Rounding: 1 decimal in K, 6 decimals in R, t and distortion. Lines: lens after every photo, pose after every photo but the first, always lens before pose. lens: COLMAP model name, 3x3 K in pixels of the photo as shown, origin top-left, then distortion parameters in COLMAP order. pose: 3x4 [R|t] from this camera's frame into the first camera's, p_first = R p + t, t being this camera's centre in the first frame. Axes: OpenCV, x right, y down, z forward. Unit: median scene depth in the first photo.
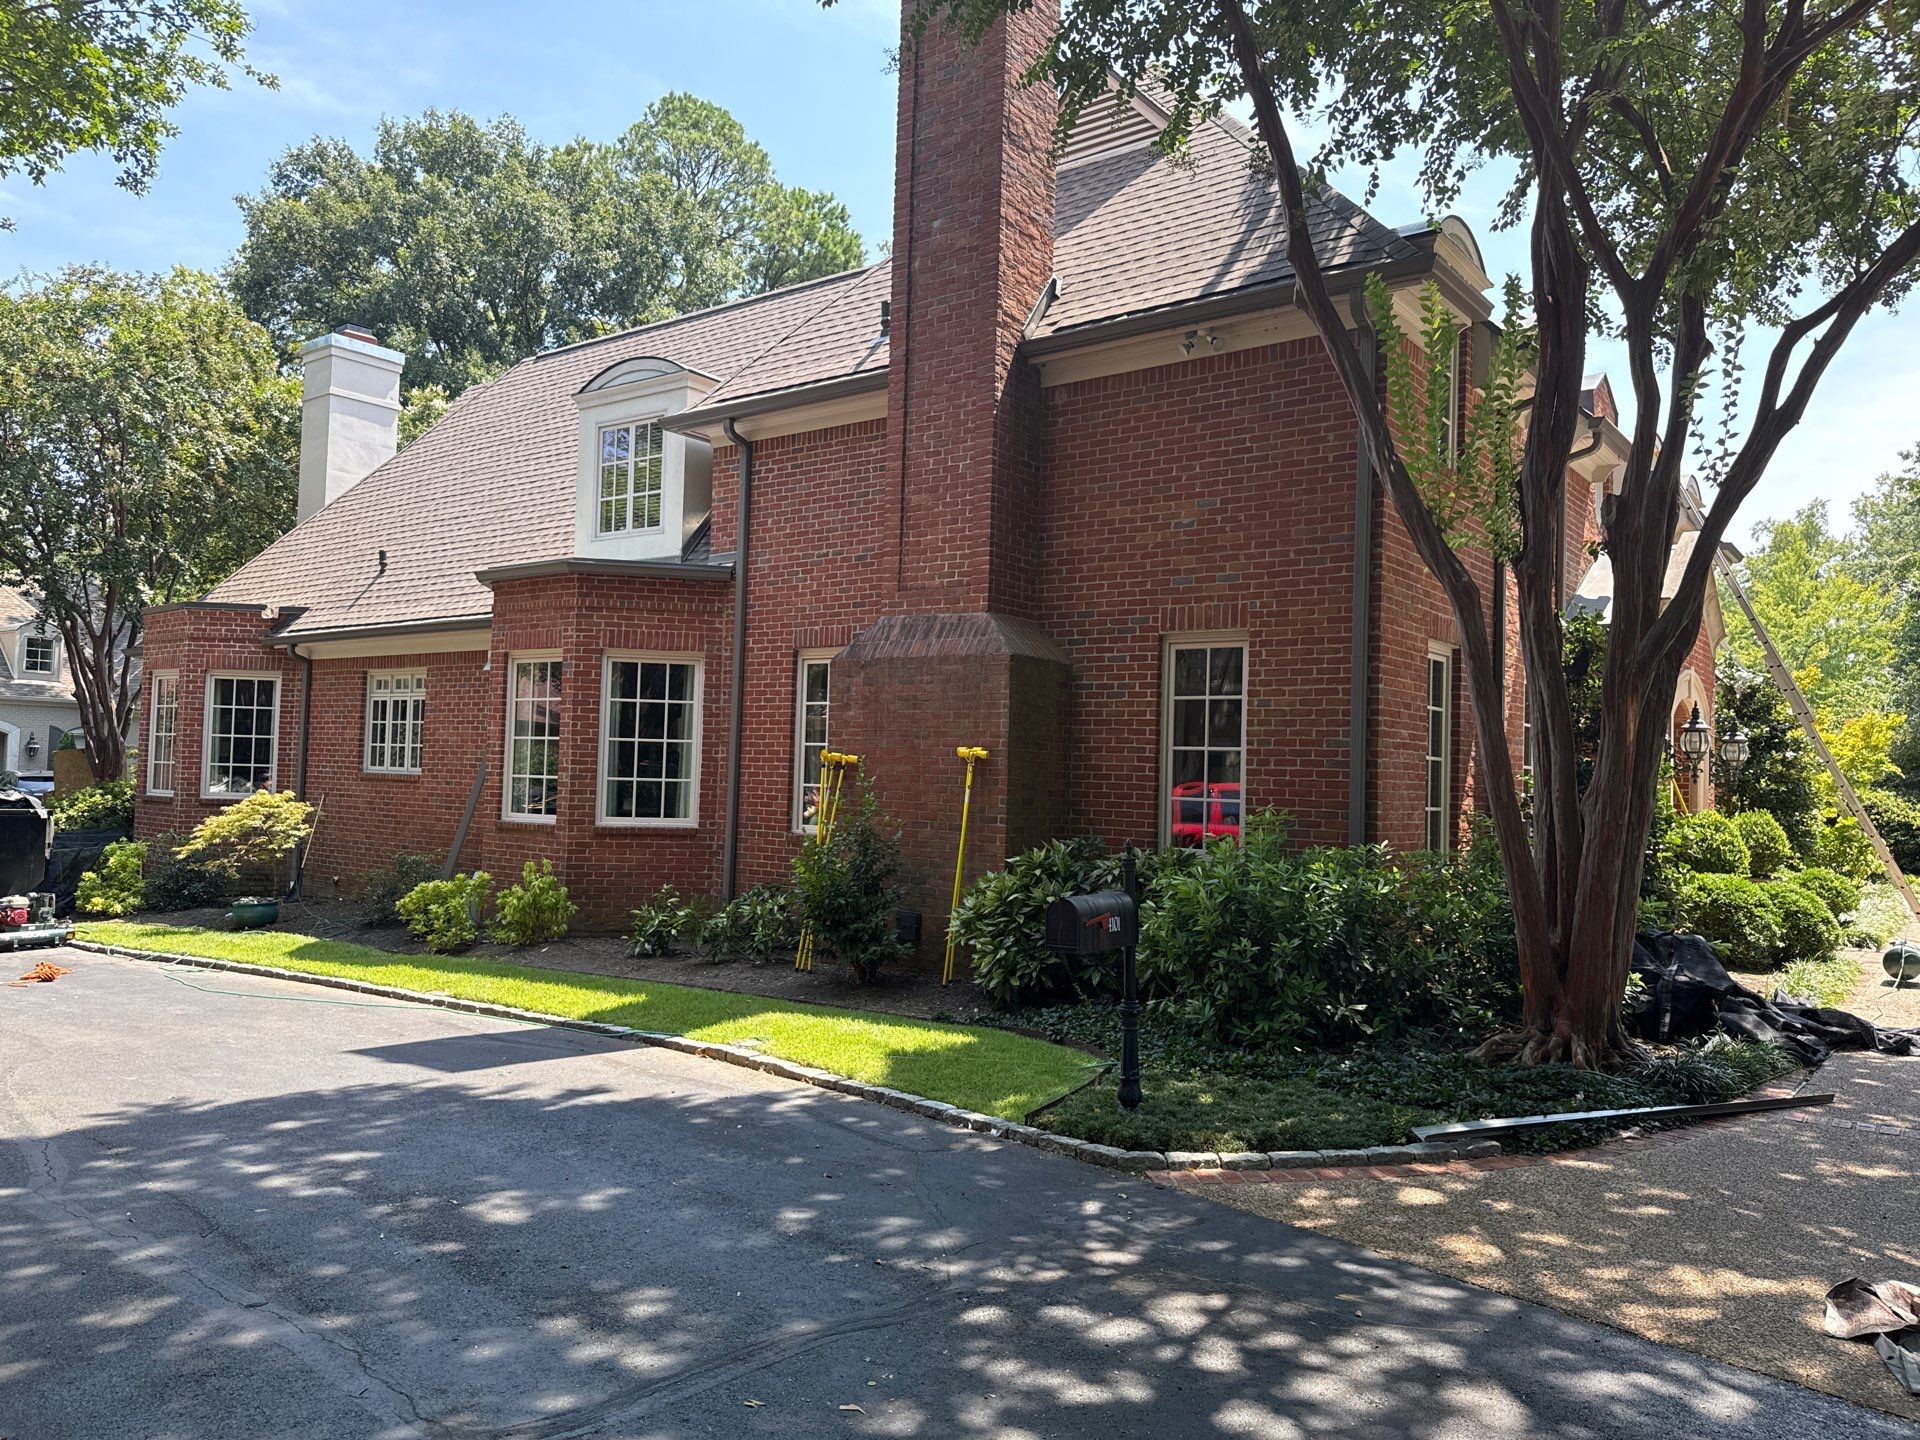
lens RADIAL K [[1492.5, 0, 952.4], [0, 1492.5, 717.3], [0, 0, 1]] dist [0.003456, -0.012340]
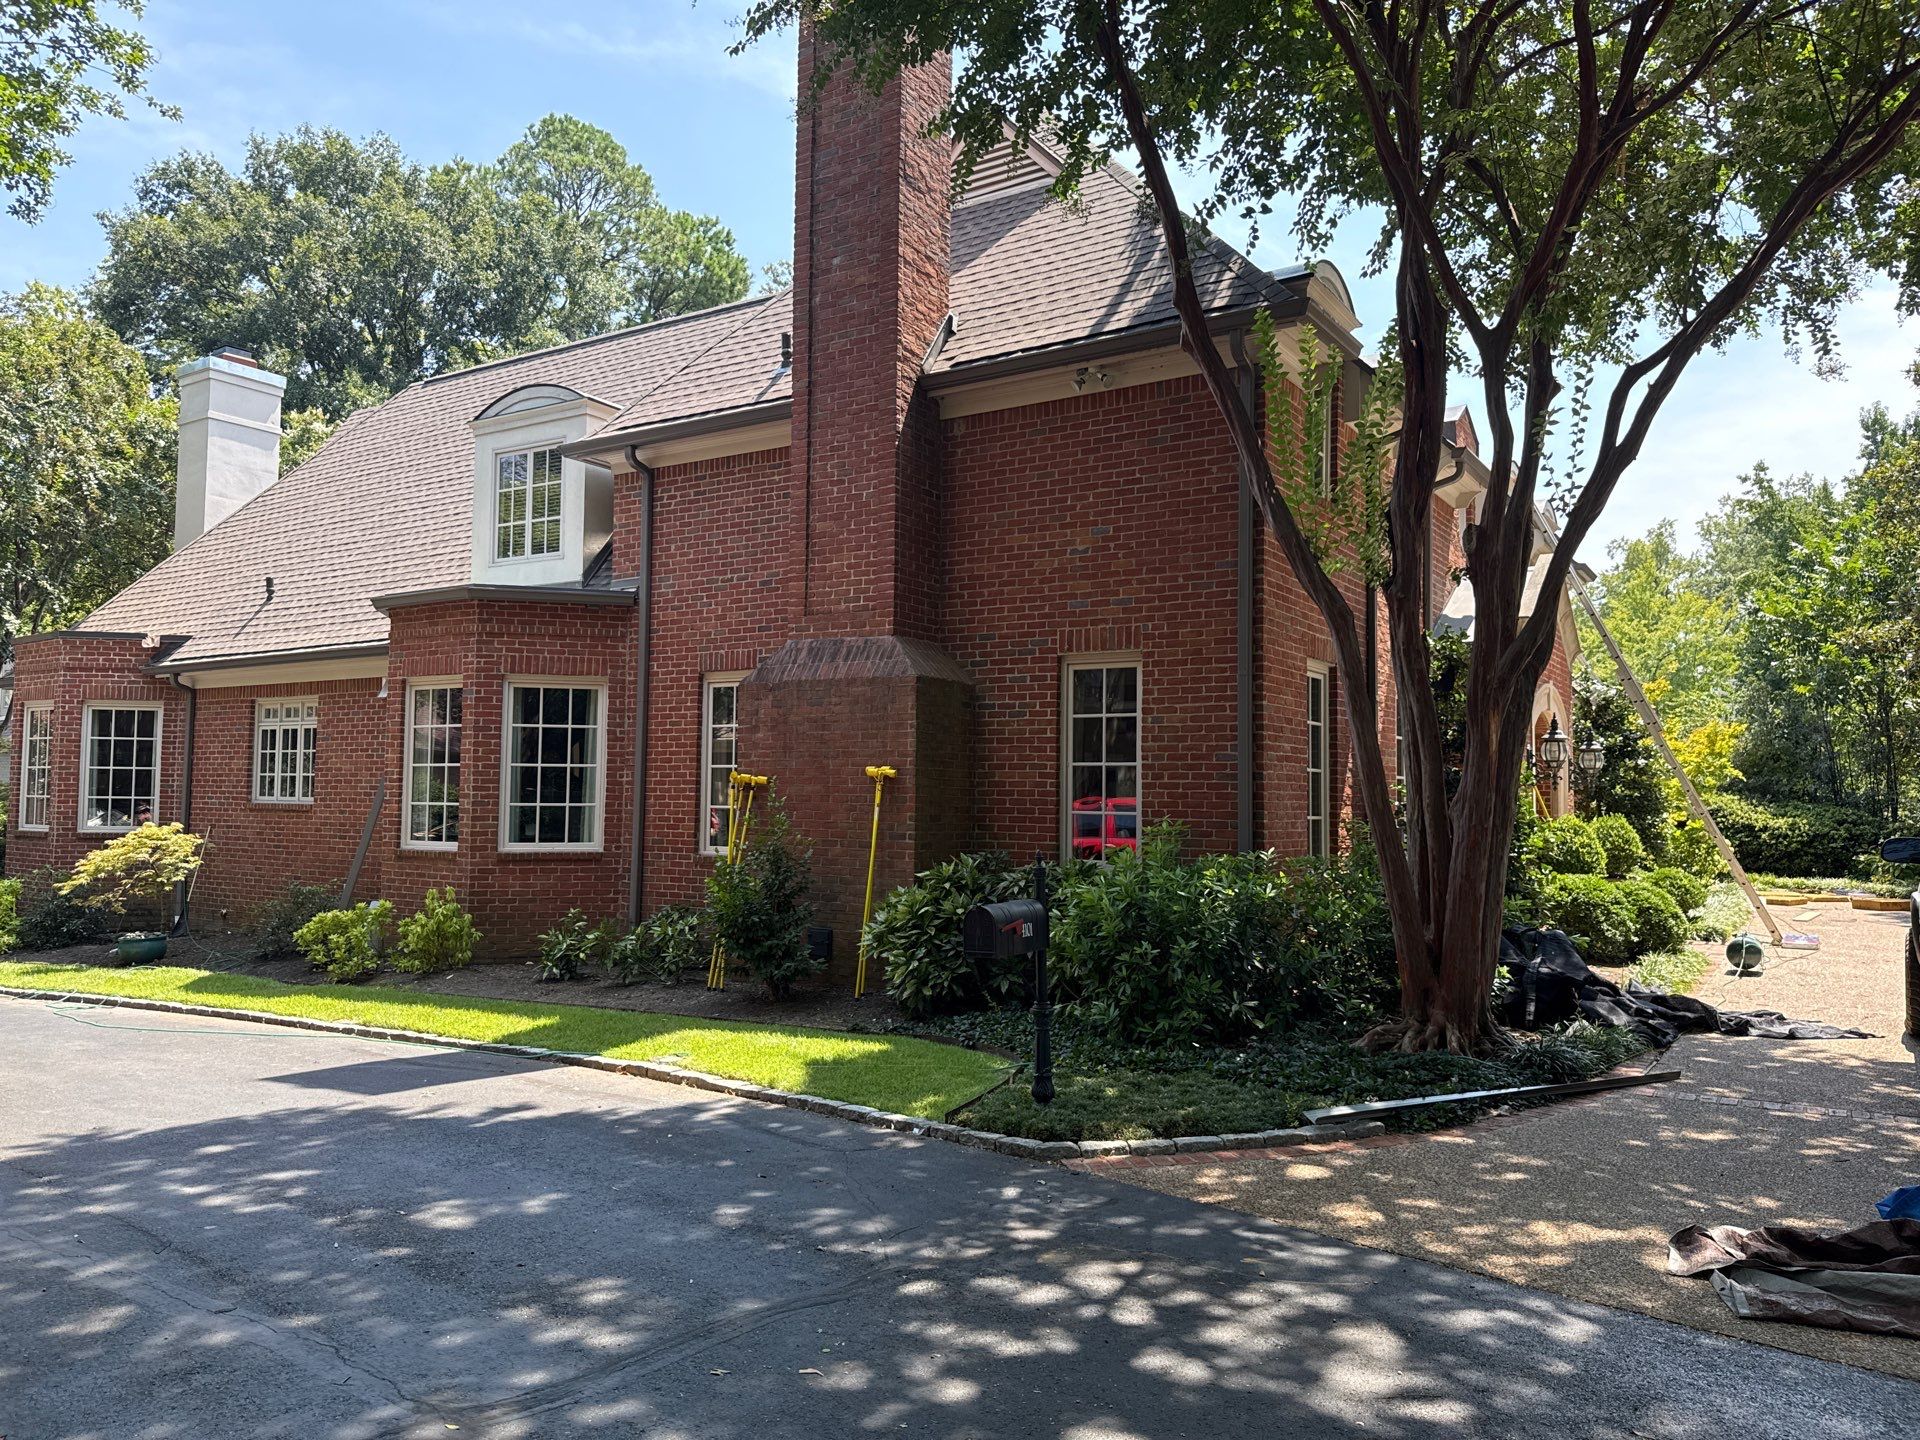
lens RADIAL K [[1506.6, 0, 964.7], [0, 1506.6, 717.5], [0, 0, 1]] dist [-0.006963, -0.006793]
pose [[0.996299, -0.013199, 0.084939, -0.014483], [0.014384, 0.999807, -0.013345, 0.000792], [-0.084747, 0.014517, 0.996297, -0.038855]]
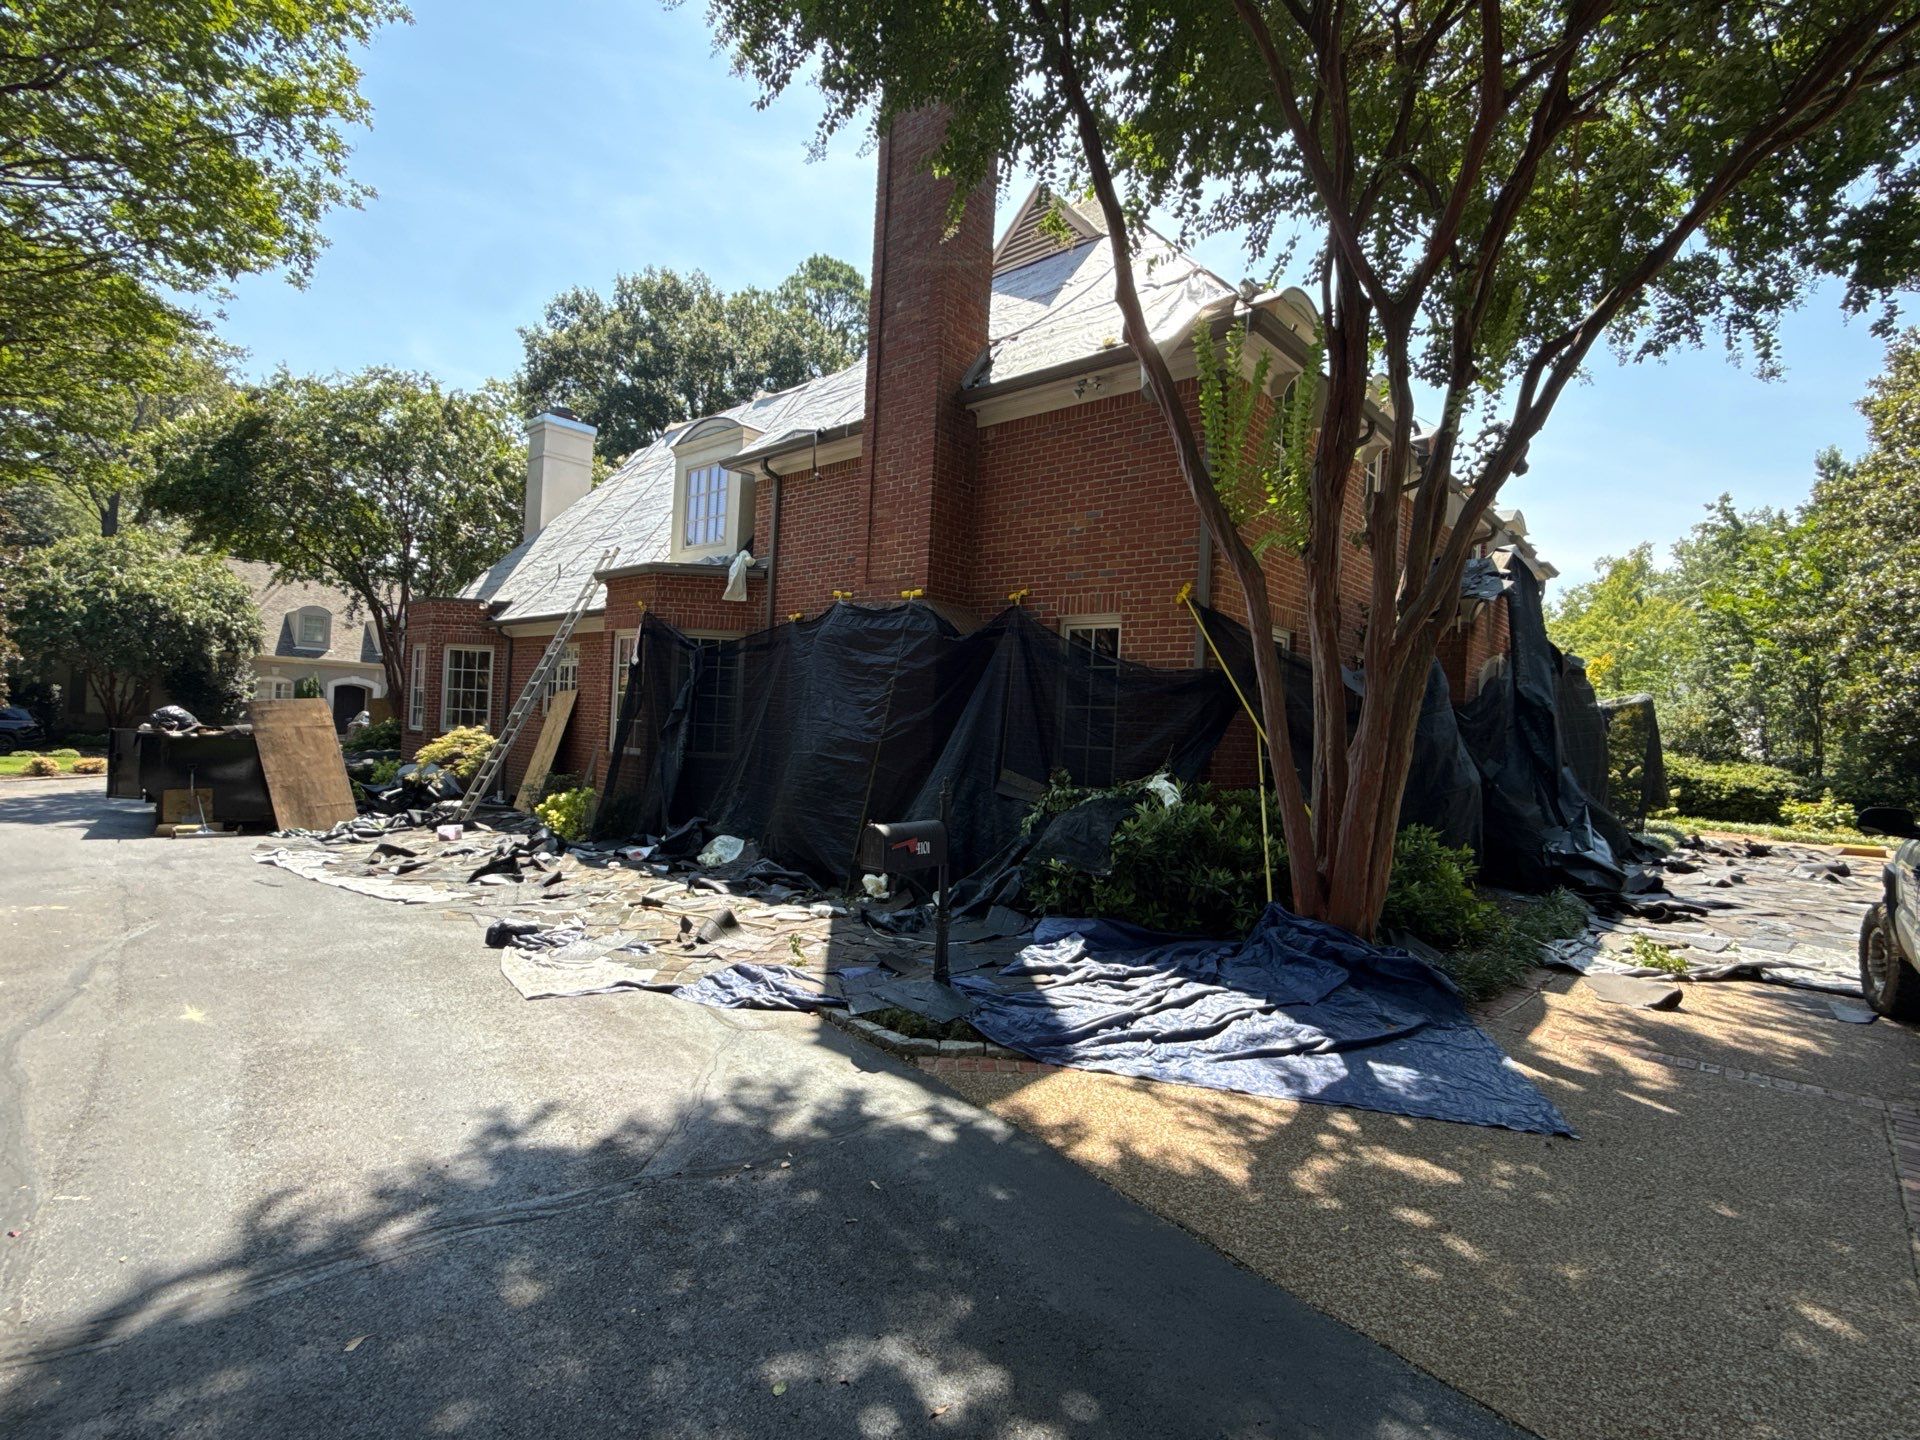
lens RADIAL K [[992.1, 0, 959.6], [0, 992.1, 722.9], [0, 0, 1]] dist [-0.003144, 0.000860]
pose [[0.996249, 0.019506, -0.084306, 0.121157], [-0.016890, 0.999357, 0.031637, 0.009189], [0.084869, -0.030095, 0.995938, 0.122379]]
